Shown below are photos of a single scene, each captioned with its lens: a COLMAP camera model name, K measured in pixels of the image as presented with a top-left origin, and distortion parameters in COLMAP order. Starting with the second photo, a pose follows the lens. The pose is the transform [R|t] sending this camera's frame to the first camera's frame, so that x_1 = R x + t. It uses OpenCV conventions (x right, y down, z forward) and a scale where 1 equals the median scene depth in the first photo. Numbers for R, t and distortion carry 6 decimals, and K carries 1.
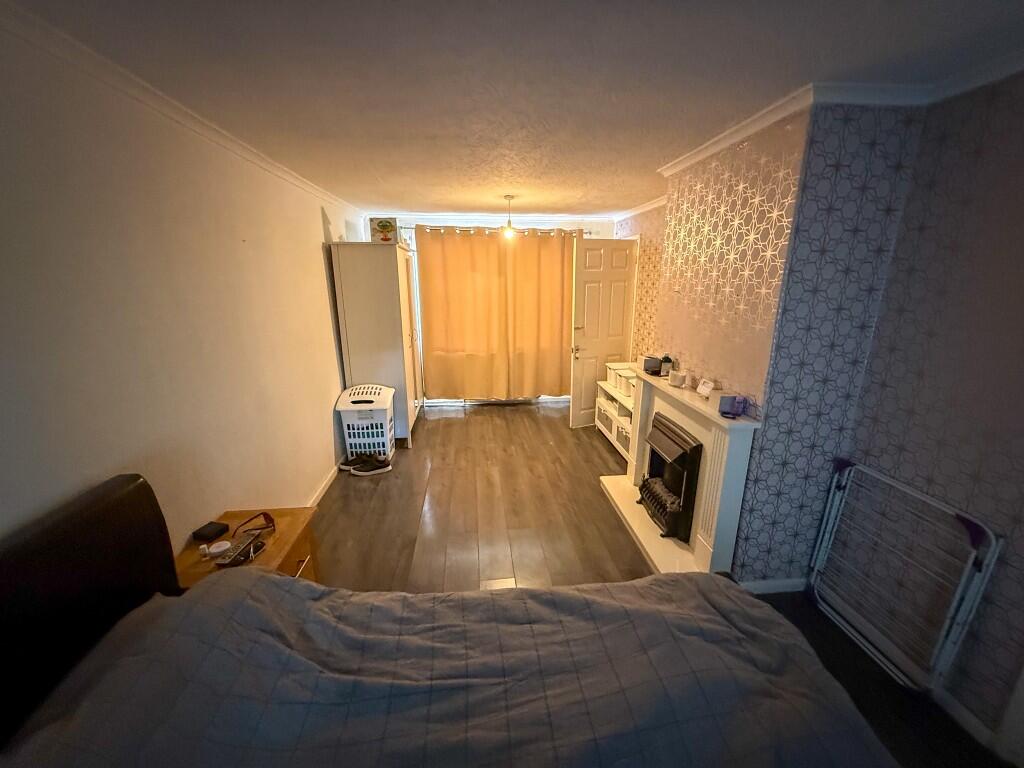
lens RADIAL K [[406.9, 0, 511.0], [0, 406.9, 386.3], [0, 0, 1]] dist [-0.000263, -0.000044]
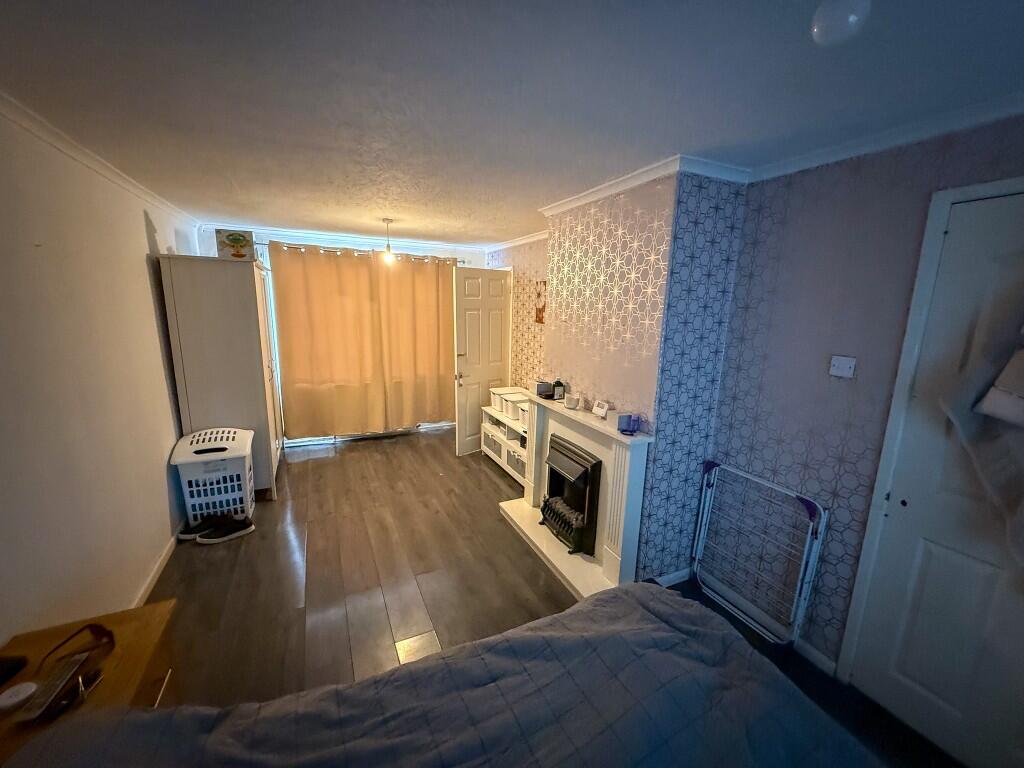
lens RADIAL K [[406.9, 0, 511.0], [0, 406.9, 386.3], [0, 0, 1]] dist [-0.000263, -0.000044]
pose [[0.939207, -0.044129, 0.340504, -0.102317], [0.064495, 0.996728, -0.048720, -0.015677], [-0.337240, 0.067719, 0.938980, 0.042401]]
